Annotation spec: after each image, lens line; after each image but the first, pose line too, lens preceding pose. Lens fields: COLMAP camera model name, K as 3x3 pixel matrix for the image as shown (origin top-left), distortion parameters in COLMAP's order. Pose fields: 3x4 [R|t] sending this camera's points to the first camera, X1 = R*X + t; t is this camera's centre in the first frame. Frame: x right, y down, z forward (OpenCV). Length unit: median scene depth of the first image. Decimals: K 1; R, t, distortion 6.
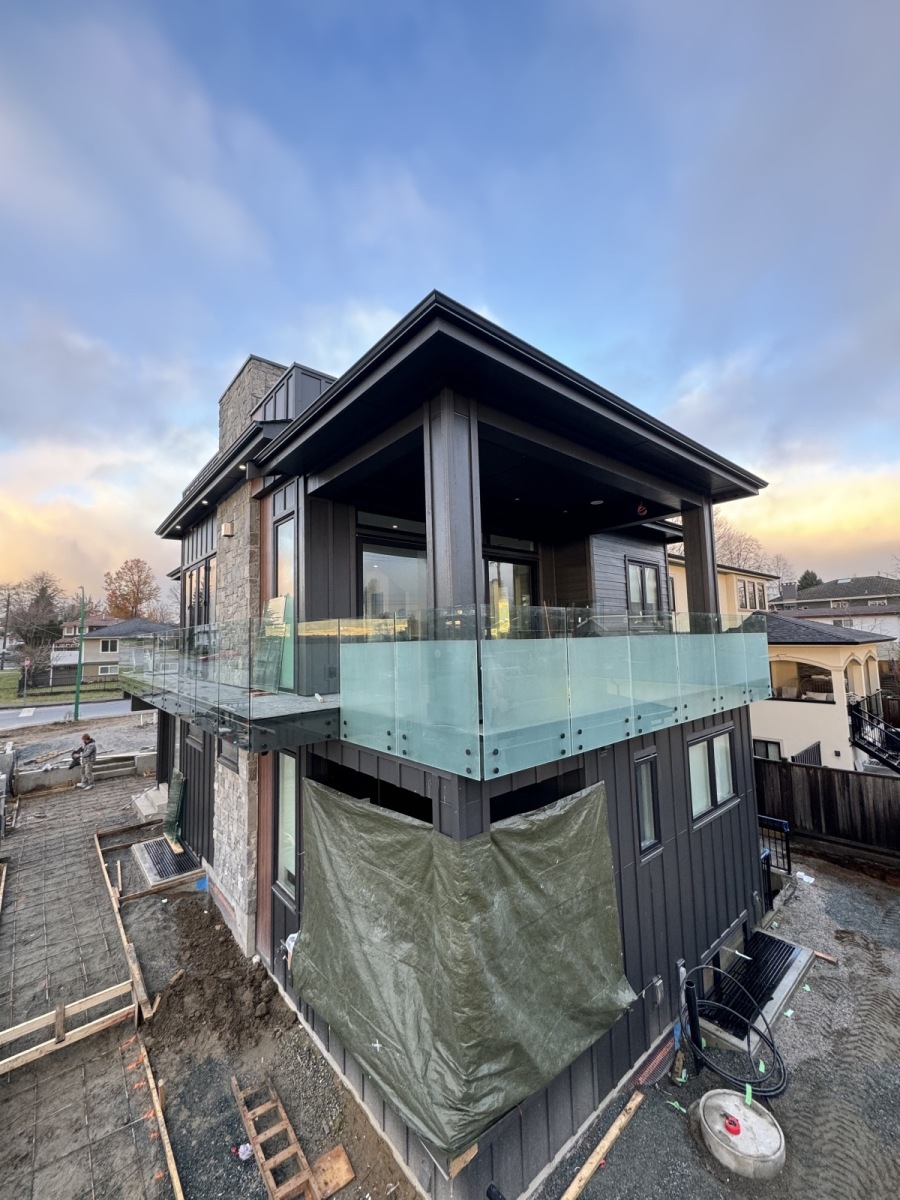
lens RADIAL K [[478.1, 0, 450.0], [0, 478.1, 600.0], [0, 0, 1]] dist [0.001014, 0.000119]
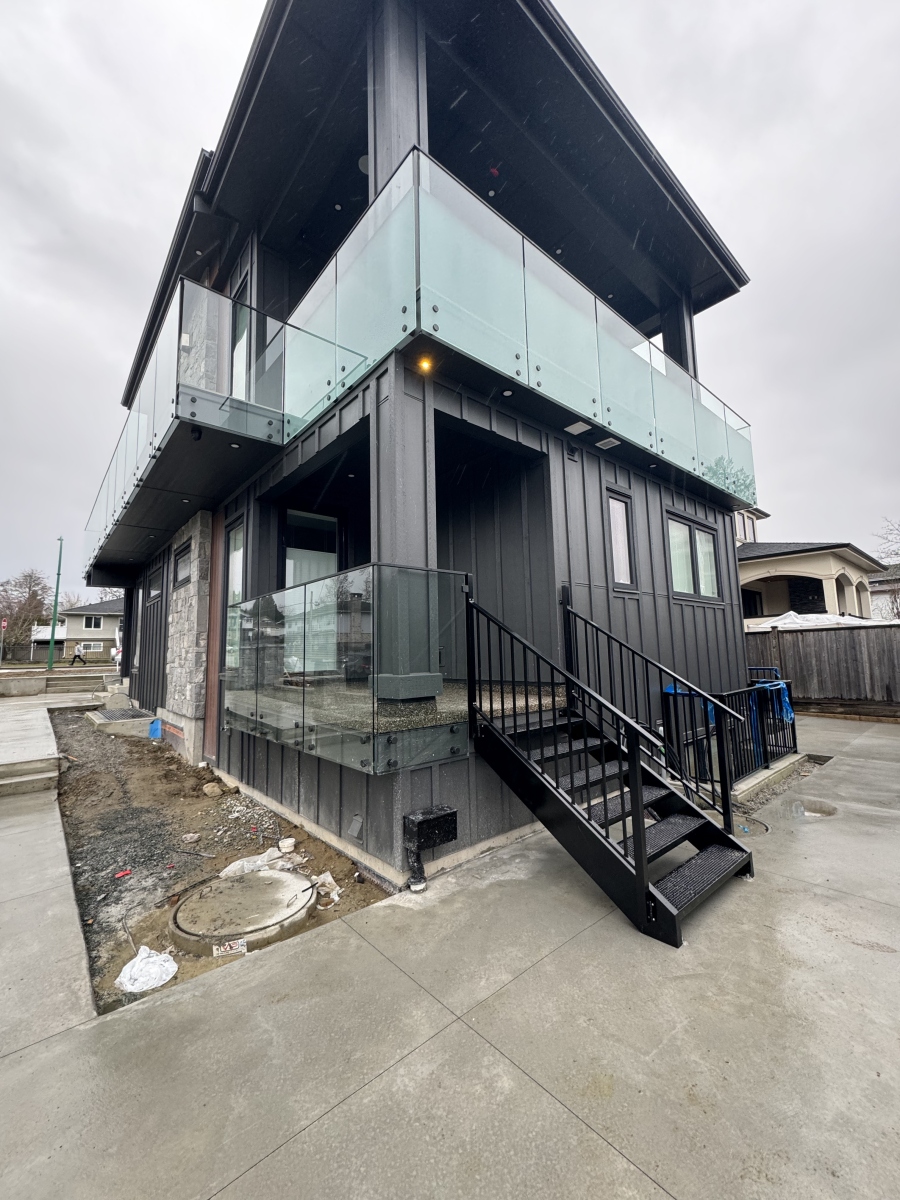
lens RADIAL K [[480.3, 0, 450.0], [0, 480.3, 600.0], [0, 0, 1]] dist [-0.000816, -0.000092]
pose [[0.999956, 0.004445, 0.008275, 0.068155], [-0.004213, 0.999603, -0.027860, 0.506828], [-0.008396, 0.027824, 0.999578, 0.072620]]
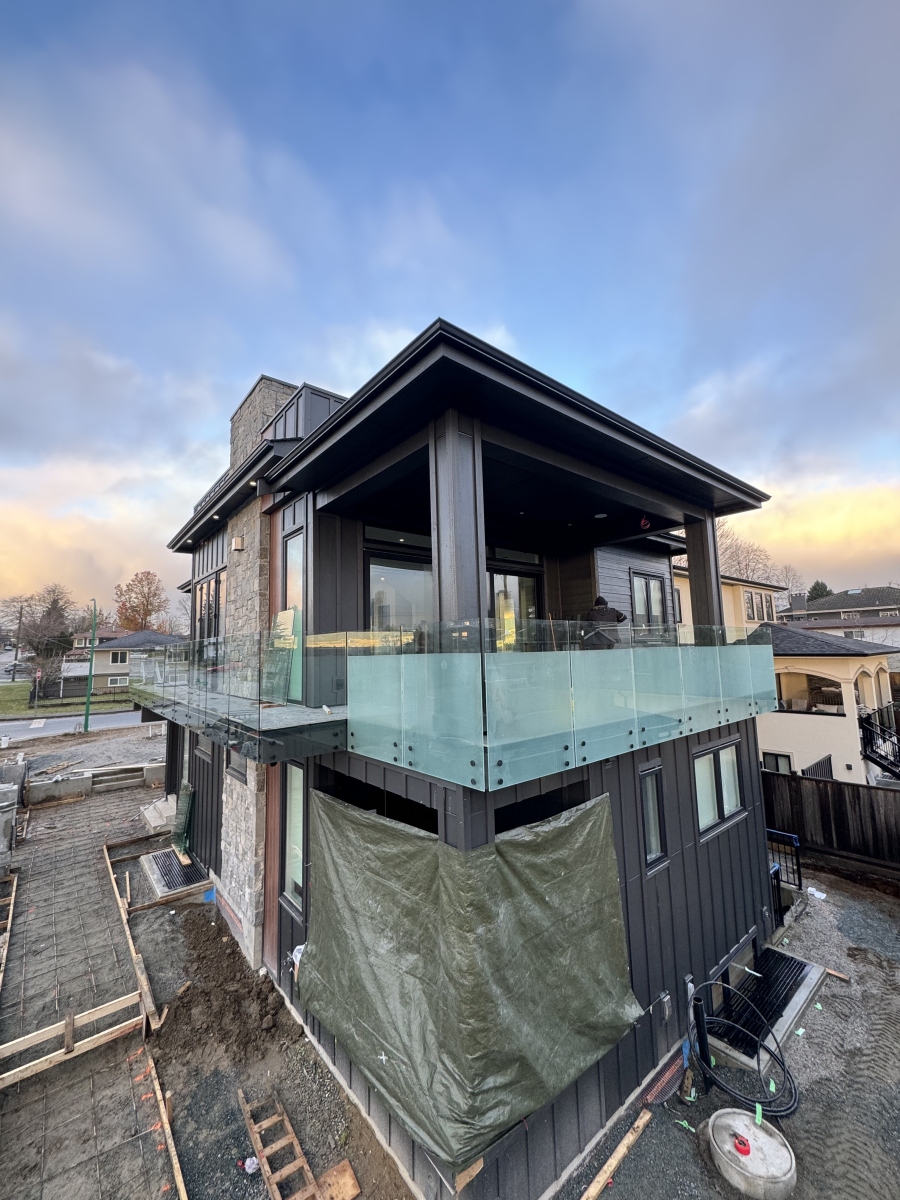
lens RADIAL K [[478.1, 0, 450.0], [0, 478.1, 600.0], [0, 0, 1]] dist [0.001014, 0.000119]
pose [[0.999901, -0.001772, -0.013970, 0.002440], [0.001442, 0.999720, -0.023623, -0.003280], [0.014008, 0.023601, 0.999623, -0.015909]]
